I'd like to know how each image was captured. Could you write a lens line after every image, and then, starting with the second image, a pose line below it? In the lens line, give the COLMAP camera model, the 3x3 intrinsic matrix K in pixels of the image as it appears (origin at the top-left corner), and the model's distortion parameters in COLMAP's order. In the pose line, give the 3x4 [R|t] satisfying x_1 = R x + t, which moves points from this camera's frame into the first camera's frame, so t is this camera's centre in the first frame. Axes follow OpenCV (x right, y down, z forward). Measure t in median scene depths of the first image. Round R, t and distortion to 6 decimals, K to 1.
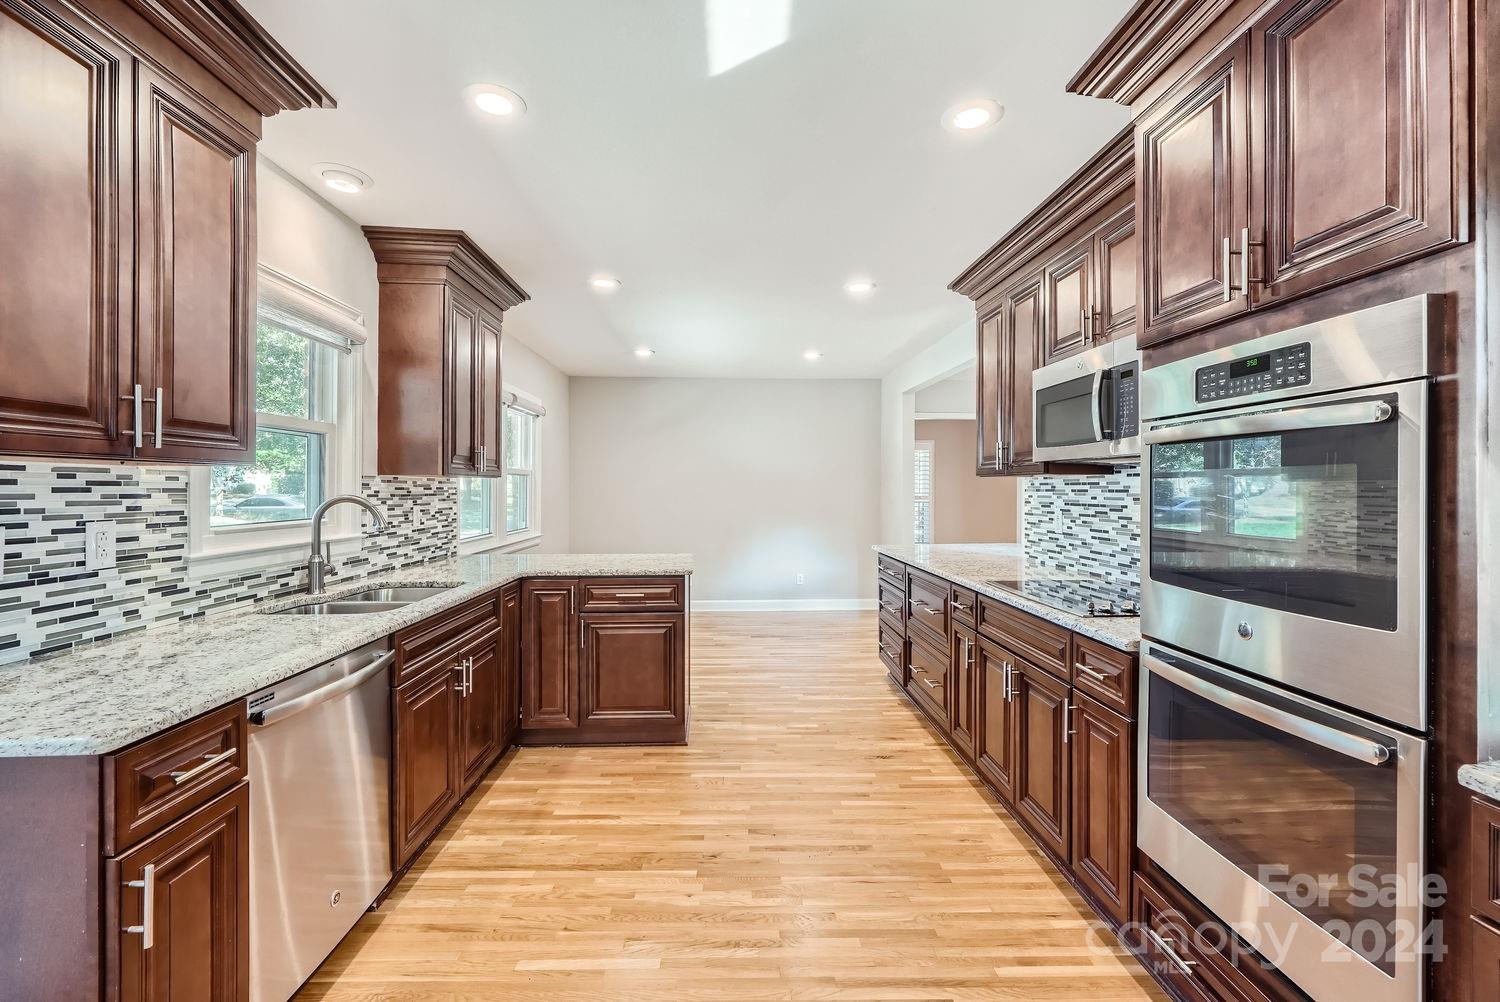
lens RADIAL K [[642.3, 0, 749.3], [0, 642.3, 487.8], [0, 0, 1]] dist [-0.008289, 0.004694]
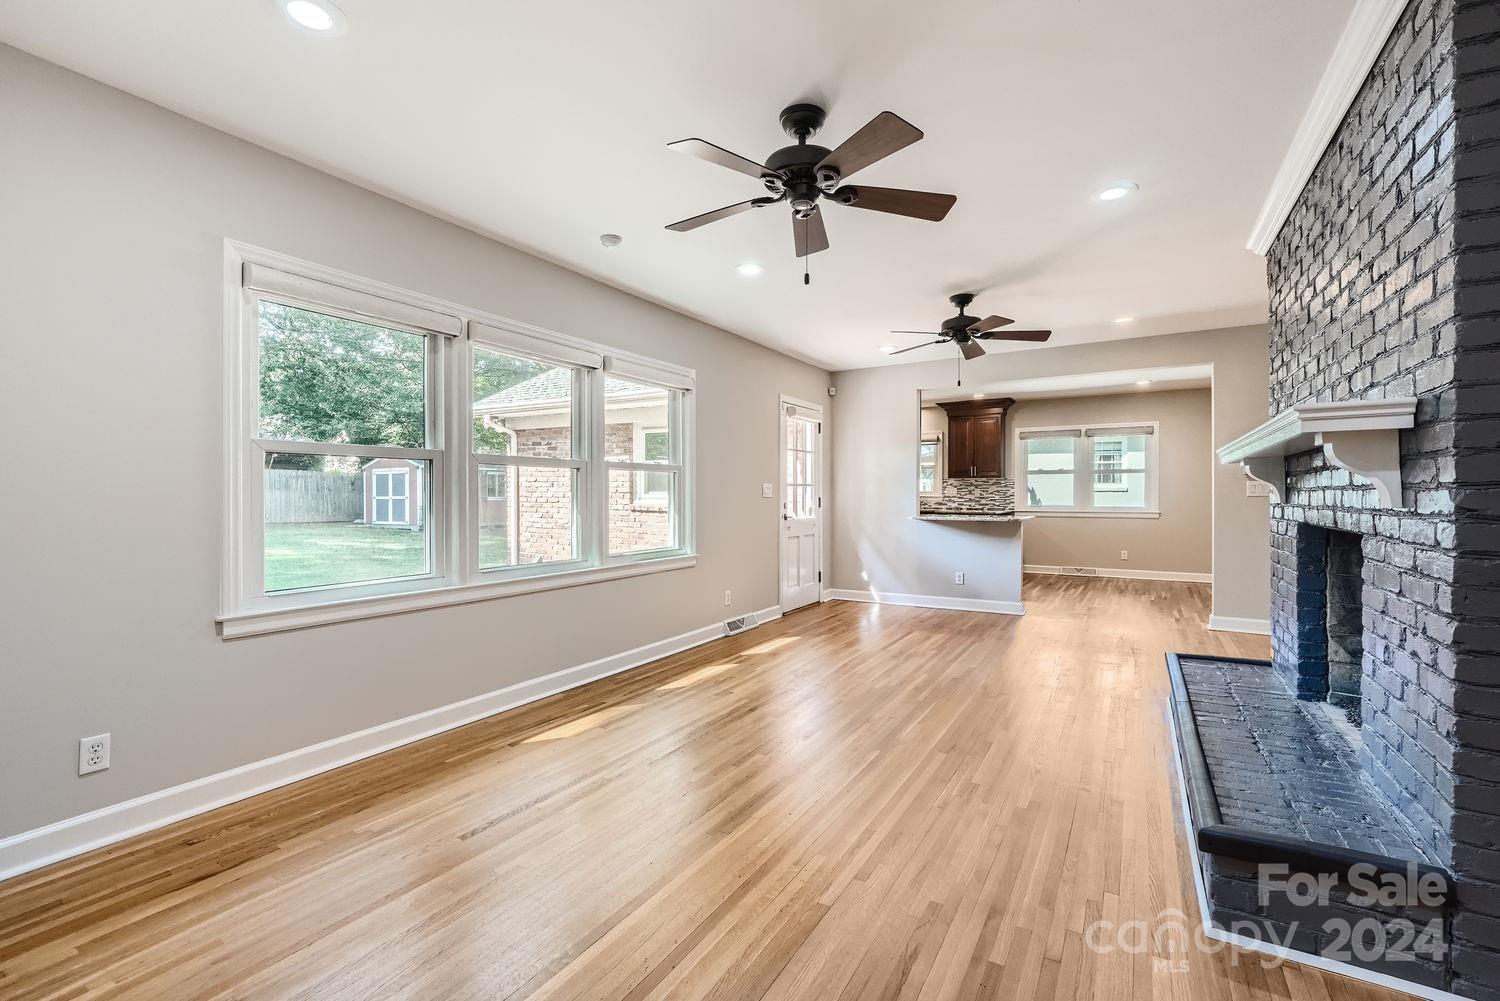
lens RADIAL K [[642.3, 0, 748.2], [0, 642.3, 498.2], [0, 0, 1]] dist [-0.008289, 0.004694]
pose [[-0.549145, 0.000248, -0.835727, 3.005181], [-0.002983, 0.999993, 0.002257, 0.083069], [0.835722, 0.003733, -0.549141, 2.143424]]
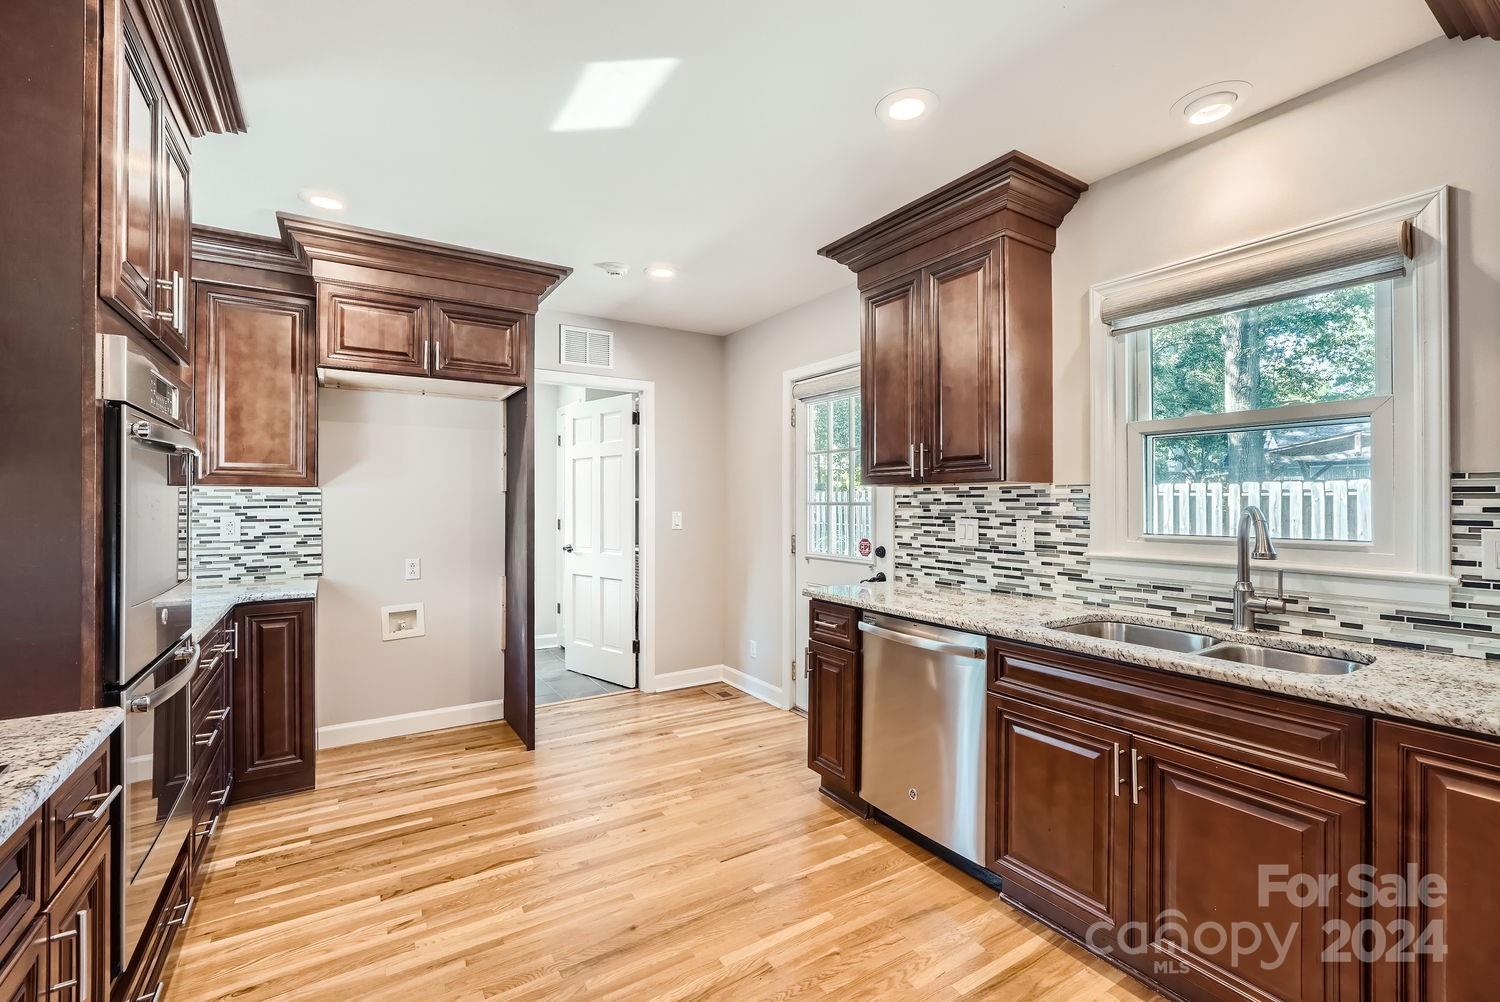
lens RADIAL K [[642.3, 0, 750.4], [0, 642.3, 499.2], [0, 0, 1]] dist [-0.008289, 0.004694]
pose [[-0.858510, -0.003379, -0.512786, 0.226930], [0.000079, 0.999977, -0.006720, 0.007547], [0.512797, -0.005809, -0.858490, 1.242407]]
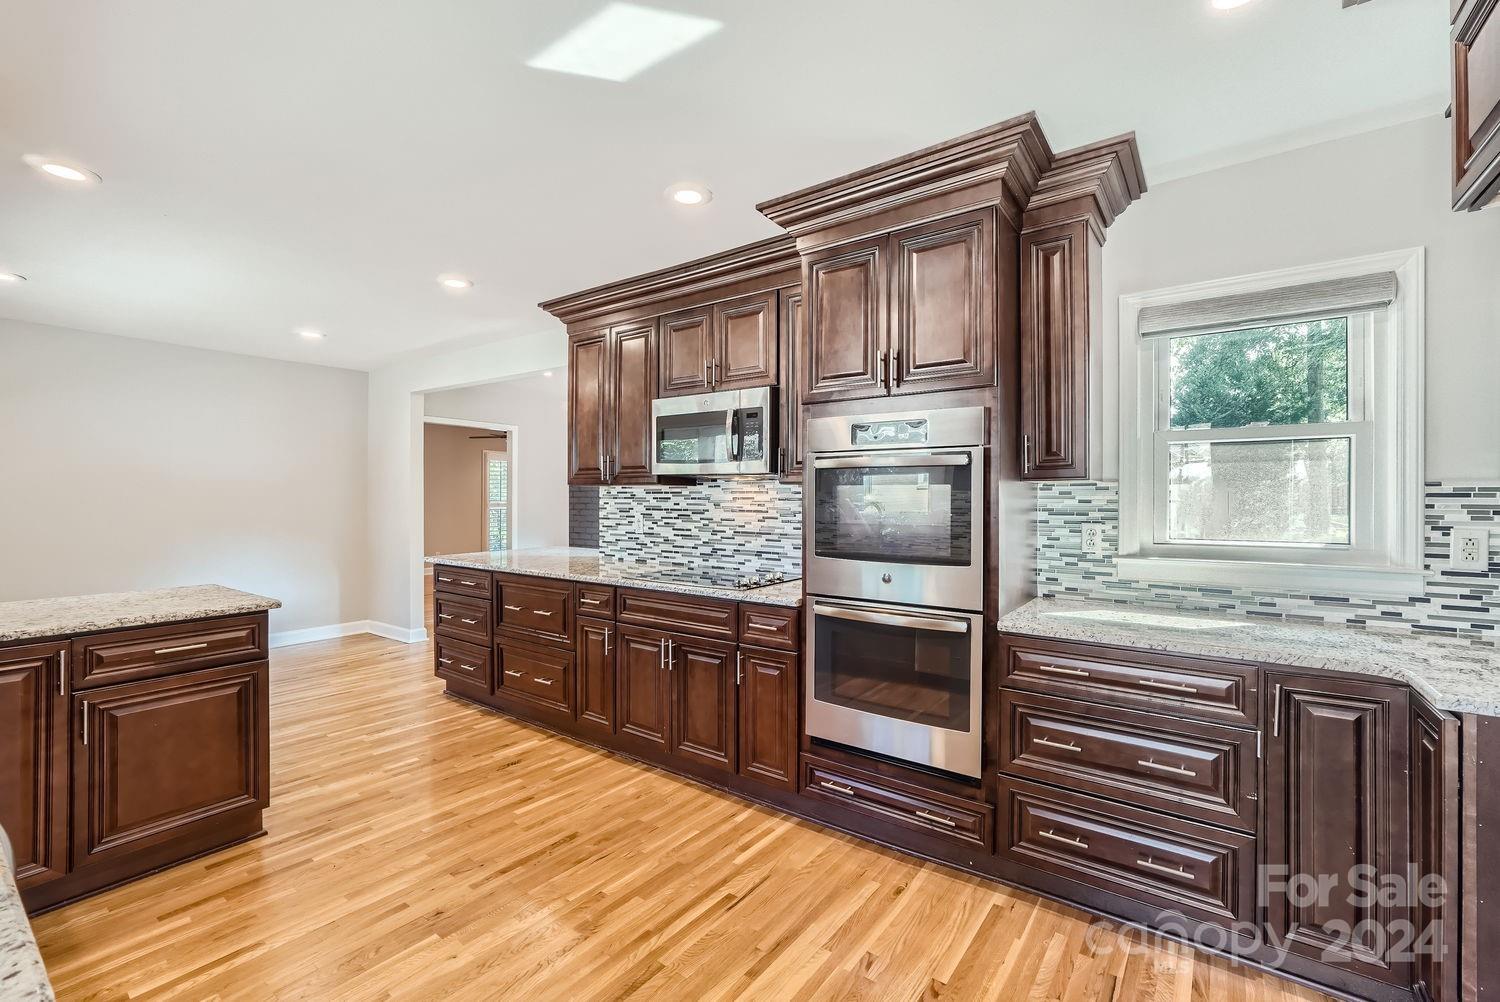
lens RADIAL K [[642.3, 0, 745.4], [0, 642.3, 495.7], [0, 0, 1]] dist [-0.008289, 0.004694]
pose [[0.623736, 0.002631, 0.781630, -0.412042], [-0.003488, 0.999994, -0.000583, -0.000368], [-0.781627, -0.002362, 0.623742, 0.104870]]
